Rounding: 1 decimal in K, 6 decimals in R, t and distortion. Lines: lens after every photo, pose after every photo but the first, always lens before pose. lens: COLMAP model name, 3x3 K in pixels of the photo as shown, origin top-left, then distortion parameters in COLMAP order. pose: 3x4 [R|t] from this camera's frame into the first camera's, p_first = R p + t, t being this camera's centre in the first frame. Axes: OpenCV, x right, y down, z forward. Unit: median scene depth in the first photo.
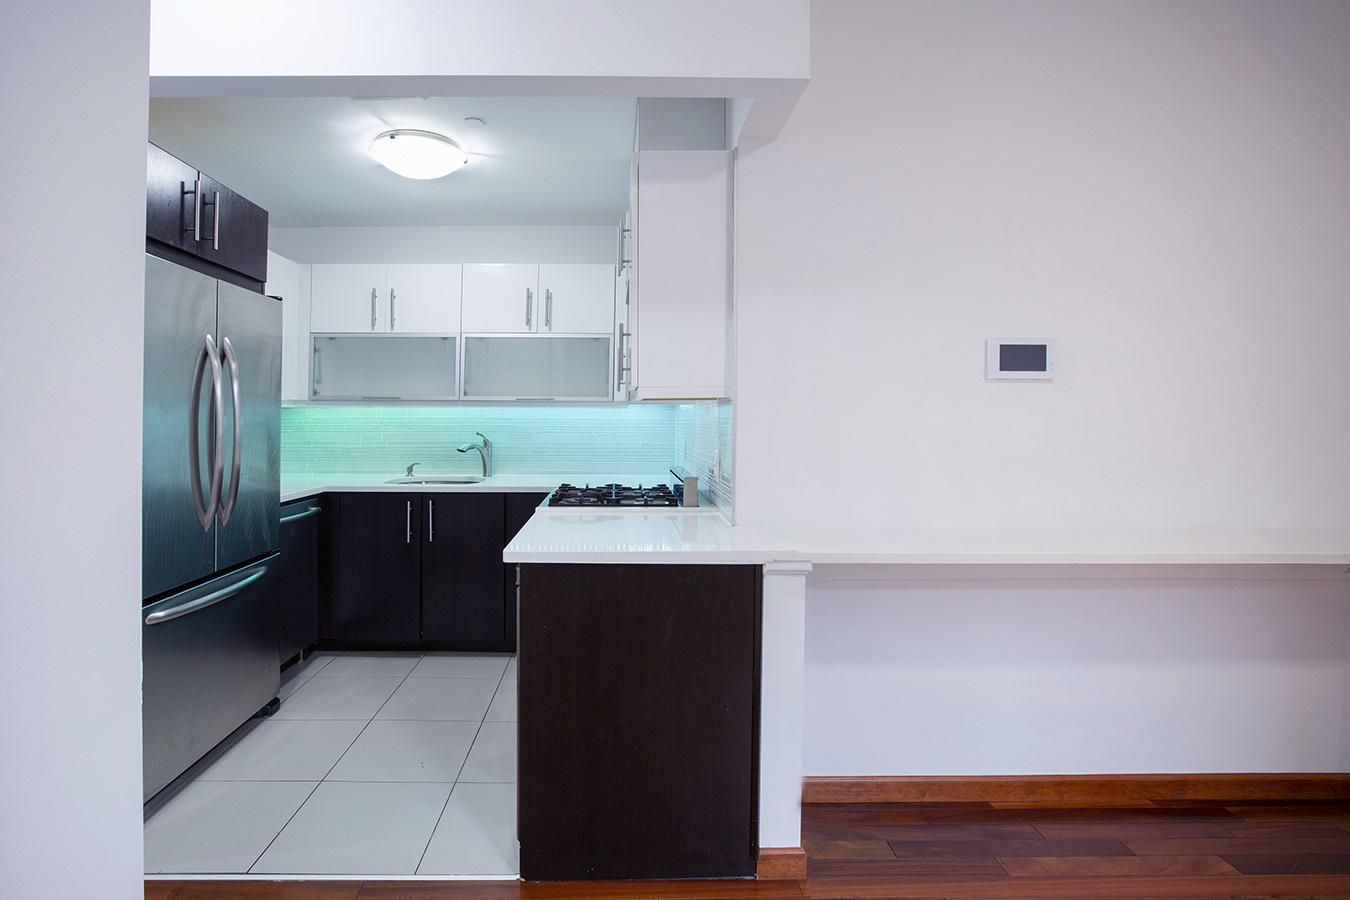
lens RADIAL K [[682.0, 0, 624.7], [0, 682.0, 416.2], [0, 0, 1]] dist [-0.043362, 0.032012]
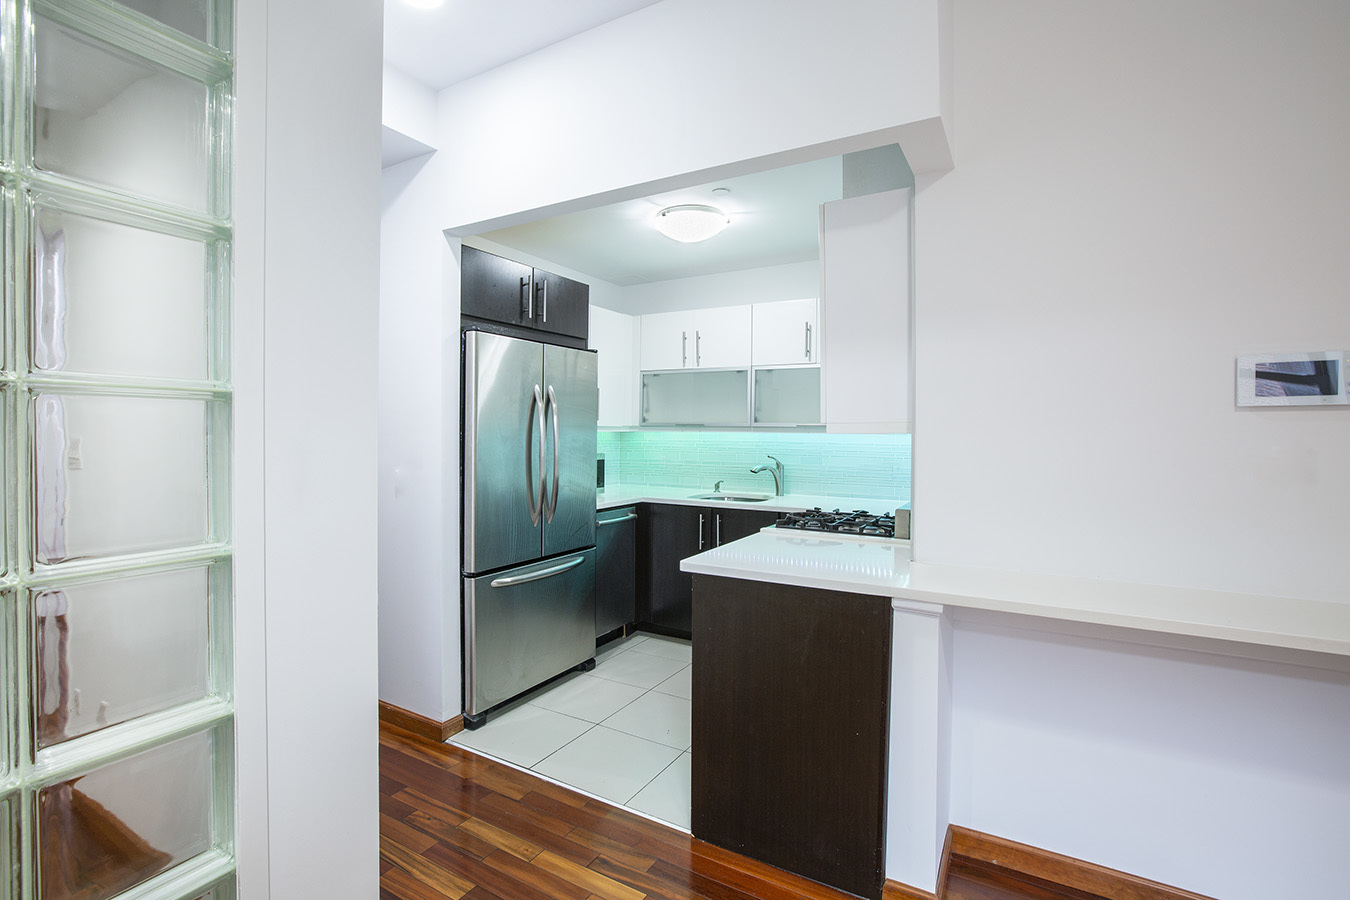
lens RADIAL K [[682.0, 0, 624.7], [0, 682.0, 416.2], [0, 0, 1]] dist [-0.043362, 0.032012]
pose [[0.823853, -0.011366, -0.566689, 0.270312], [0.001684, 0.999844, -0.017606, -0.025413], [0.566801, 0.013551, 0.823744, -0.045436]]
